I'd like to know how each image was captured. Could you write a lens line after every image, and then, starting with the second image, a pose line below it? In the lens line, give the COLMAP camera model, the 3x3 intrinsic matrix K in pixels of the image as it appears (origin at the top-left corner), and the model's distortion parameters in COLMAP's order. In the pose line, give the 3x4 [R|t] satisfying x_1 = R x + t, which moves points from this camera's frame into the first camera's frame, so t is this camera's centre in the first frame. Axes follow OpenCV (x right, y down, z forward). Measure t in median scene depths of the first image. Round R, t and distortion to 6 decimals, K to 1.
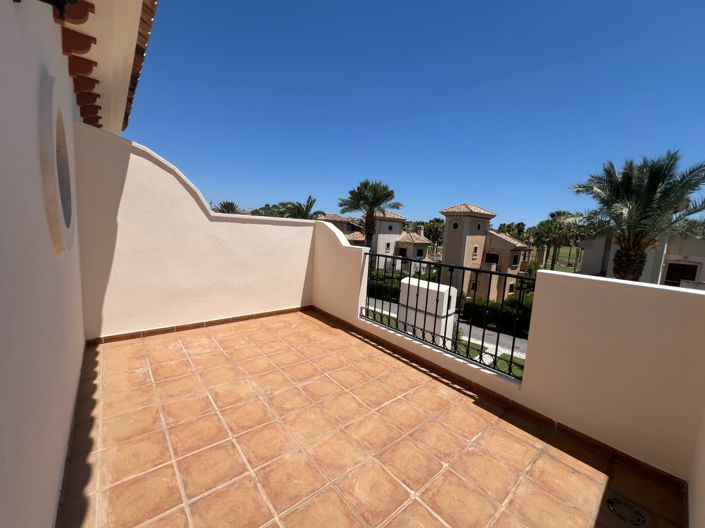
lens RADIAL K [[283.7, 0, 352.8], [0, 283.7, 262.8], [0, 0, 1]] dist [-0.001776, 0.000275]
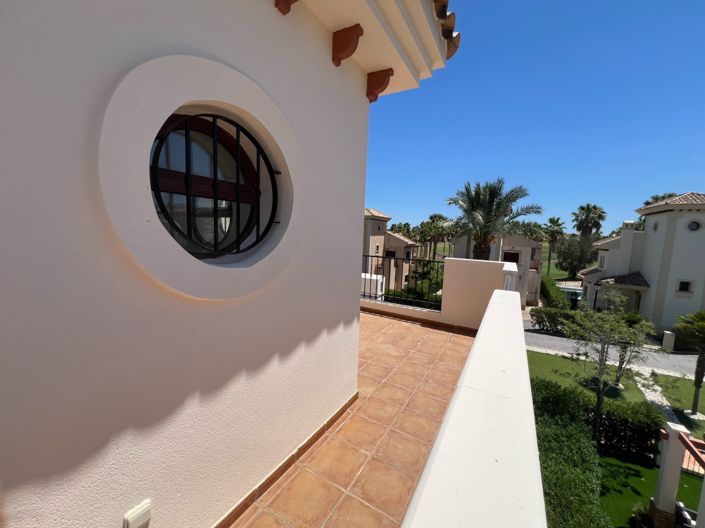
lens RADIAL K [[281.0, 0, 352.1], [0, 281.0, 265.2], [0, 0, 1]] dist [-0.000412, -0.000106]
pose [[0.942100, -0.059358, 0.330037, -0.115154], [0.057245, 0.998230, 0.016126, 0.000736], [-0.330410, 0.003700, 0.943830, -0.125364]]
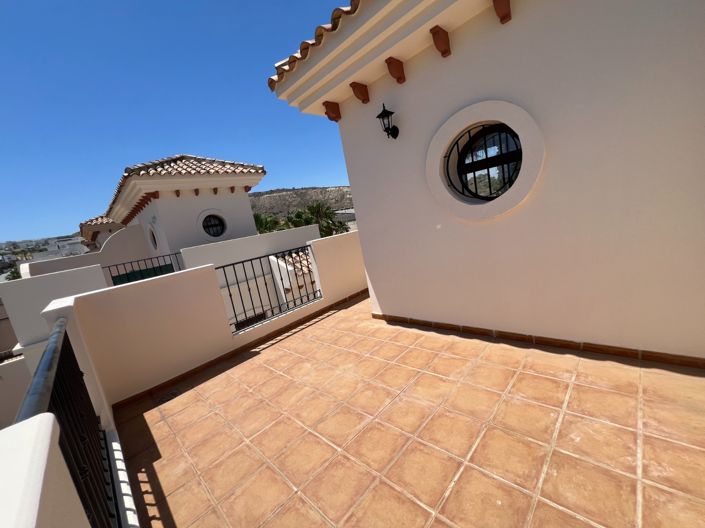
lens RADIAL K [[281.0, 0, 353.0], [0, 281.0, 266.5], [0, 0, 1]] dist [-0.000412, -0.000106]
pose [[-0.989019, 0.135486, -0.059028, -0.027844], [0.113929, 0.953388, 0.279412, -0.035750], [0.094133, 0.269619, -0.958355, 0.293559]]
